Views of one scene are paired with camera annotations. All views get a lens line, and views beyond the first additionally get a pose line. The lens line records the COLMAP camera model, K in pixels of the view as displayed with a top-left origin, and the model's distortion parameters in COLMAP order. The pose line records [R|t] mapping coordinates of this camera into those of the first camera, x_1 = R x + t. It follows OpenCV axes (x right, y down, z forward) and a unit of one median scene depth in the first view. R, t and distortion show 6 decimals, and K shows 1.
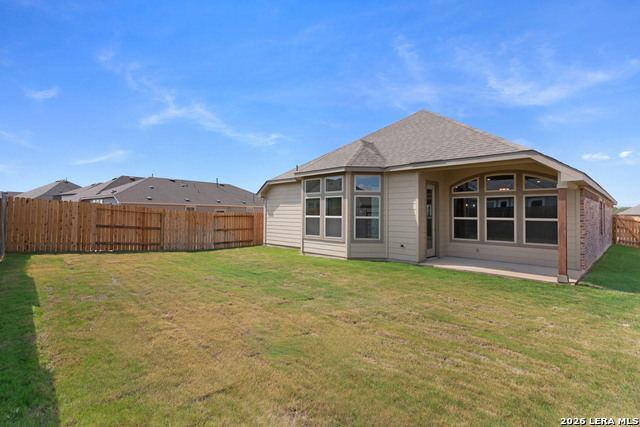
lens RADIAL K [[312.4, 0, 316.3], [0, 312.4, 216.7], [0, 0, 1]] dist [-0.001184, -0.000262]
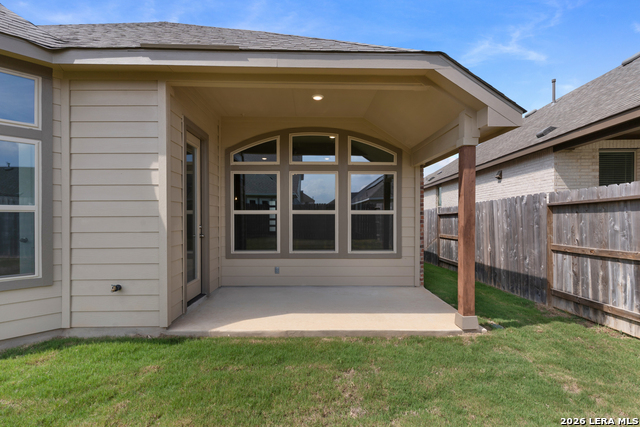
lens RADIAL K [[312.4, 0, 316.3], [0, 312.4, 216.7], [0, 0, 1]] dist [-0.001184, -0.000262]
pose [[0.690573, -0.005187, 0.723244, 0.169891], [0.009773, 0.999950, -0.002160, 0.015574], [-0.723197, 0.008560, 0.690589, 0.576470]]
